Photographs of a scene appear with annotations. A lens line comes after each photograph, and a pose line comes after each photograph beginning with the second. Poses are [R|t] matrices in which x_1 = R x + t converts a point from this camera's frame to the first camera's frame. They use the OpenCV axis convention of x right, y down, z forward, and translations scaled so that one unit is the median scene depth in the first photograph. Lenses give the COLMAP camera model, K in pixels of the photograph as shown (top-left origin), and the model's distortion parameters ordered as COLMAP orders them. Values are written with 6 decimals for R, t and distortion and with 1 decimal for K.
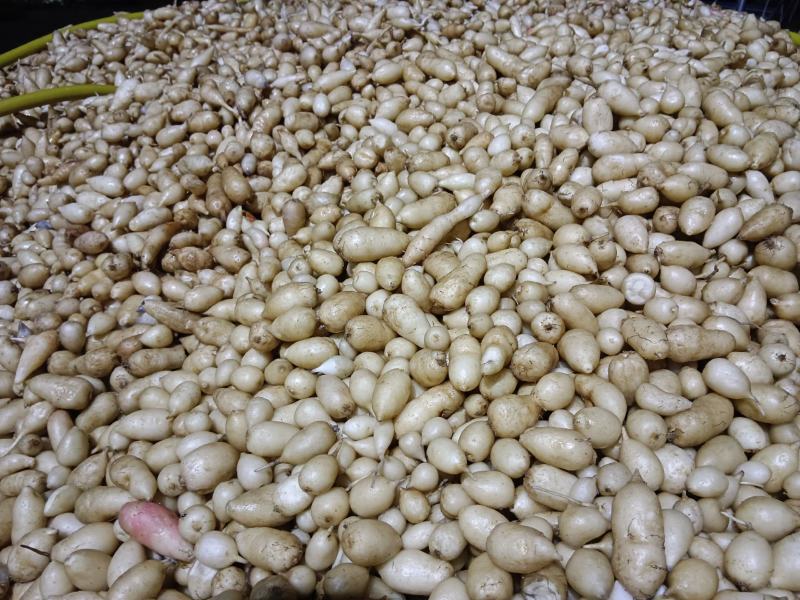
lens RADIAL K [[619.4, 0, 400.0], [0, 619.4, 300.0], [0, 0, 1]] dist [0.108104, -0.192961]
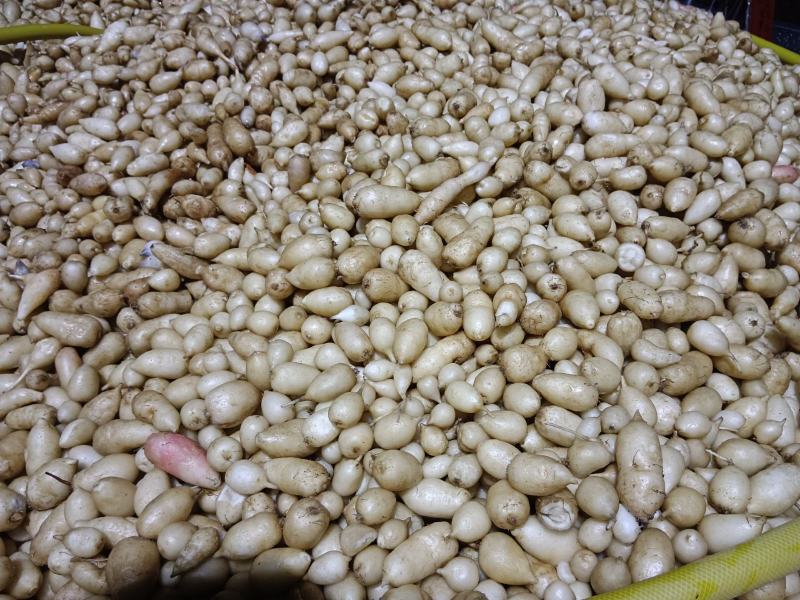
lens RADIAL K [[619.4, 0, 400.0], [0, 619.4, 300.0], [0, 0, 1]] dist [0.108104, -0.192961]
pose [[0.993679, 0.048203, 0.101381, -0.114393], [-0.052491, 0.997817, 0.040067, 0.030570], [-0.099228, -0.045136, 0.994041, -0.050602]]
